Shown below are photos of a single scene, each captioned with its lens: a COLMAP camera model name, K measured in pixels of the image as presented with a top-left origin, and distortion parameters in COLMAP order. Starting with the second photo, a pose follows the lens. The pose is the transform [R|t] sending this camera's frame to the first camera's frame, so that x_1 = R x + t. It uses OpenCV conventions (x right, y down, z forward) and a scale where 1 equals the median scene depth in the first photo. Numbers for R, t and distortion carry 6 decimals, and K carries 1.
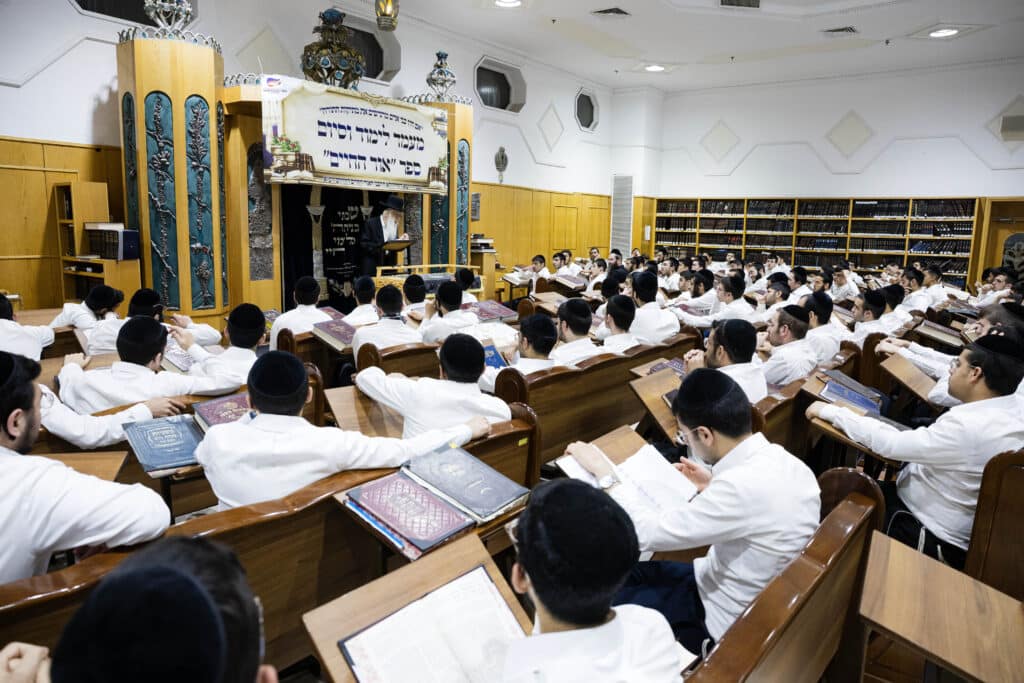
lens RADIAL K [[699.1, 0, 512.0], [0, 699.1, 341.5], [0, 0, 1]] dist [-0.104742, 0.087429]
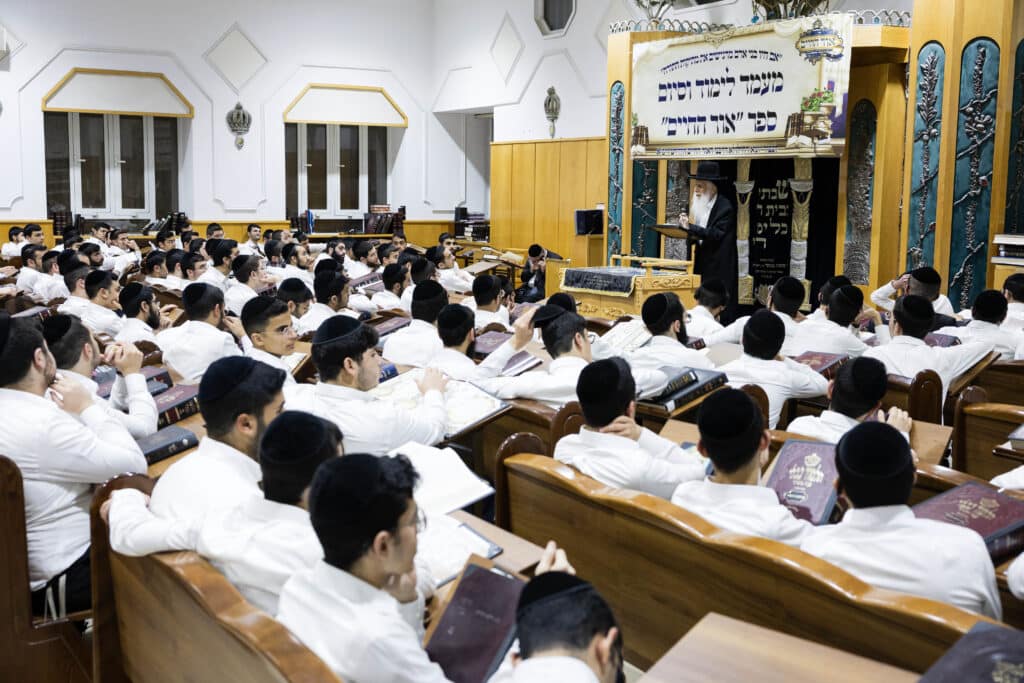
lens RADIAL K [[1241.3, 0, 512.0], [0, 1241.3, 341.5], [0, 0, 1]] dist [0.068161, 0.036017]
pose [[-0.378607, 0.089060, -0.921263, 1.069884], [-0.162808, 0.973432, 0.161012, -0.195814], [0.911126, 0.210949, -0.354049, 1.241004]]
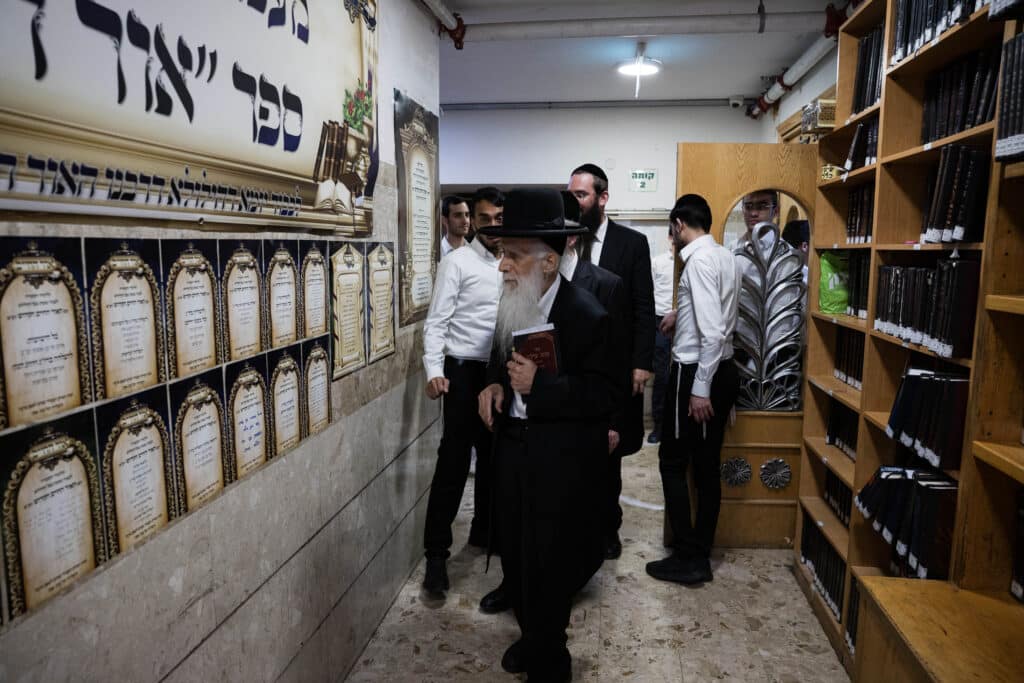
lens RADIAL K [[699.1, 0, 512.0], [0, 699.1, 341.5], [0, 0, 1]] dist [-0.104742, 0.087429]
pose [[0.886485, -0.085857, 0.454723, -0.181731], [0.093401, 0.995611, 0.005896, -0.175479], [-0.453234, 0.037245, 0.890613, 0.780407]]
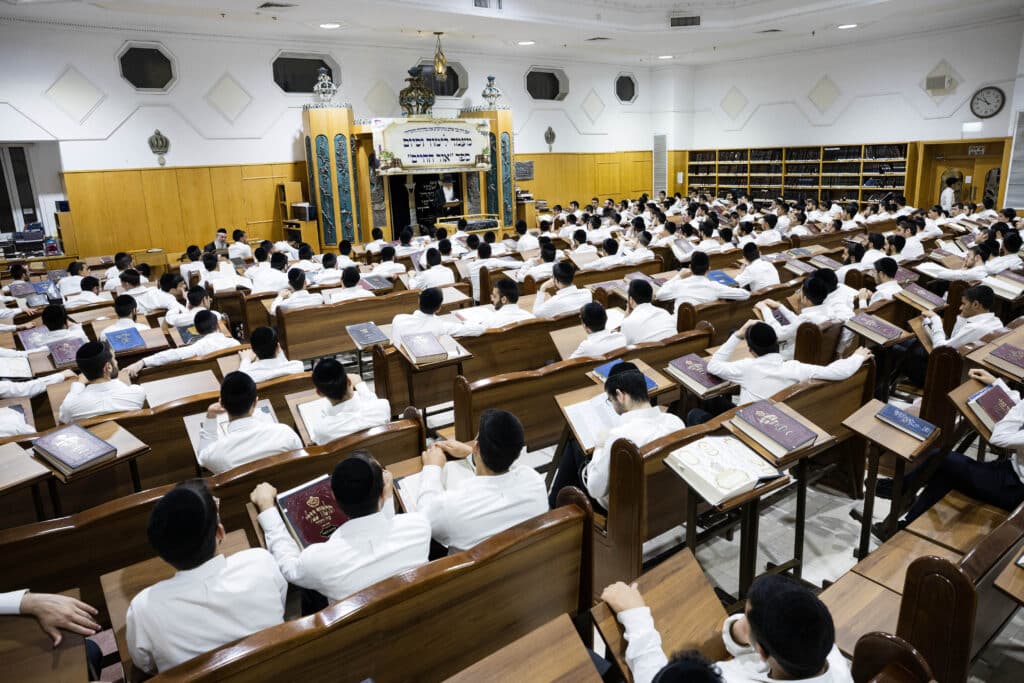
lens RADIAL K [[699.1, 0, 512.0], [0, 699.1, 341.5], [0, 0, 1]] dist [-0.104742, 0.087429]
pose [[0.965253, 0.008434, -0.261182, 0.412001], [0.016259, 0.995604, 0.092238, 0.043397], [0.260812, -0.093279, 0.960873, -0.635932]]
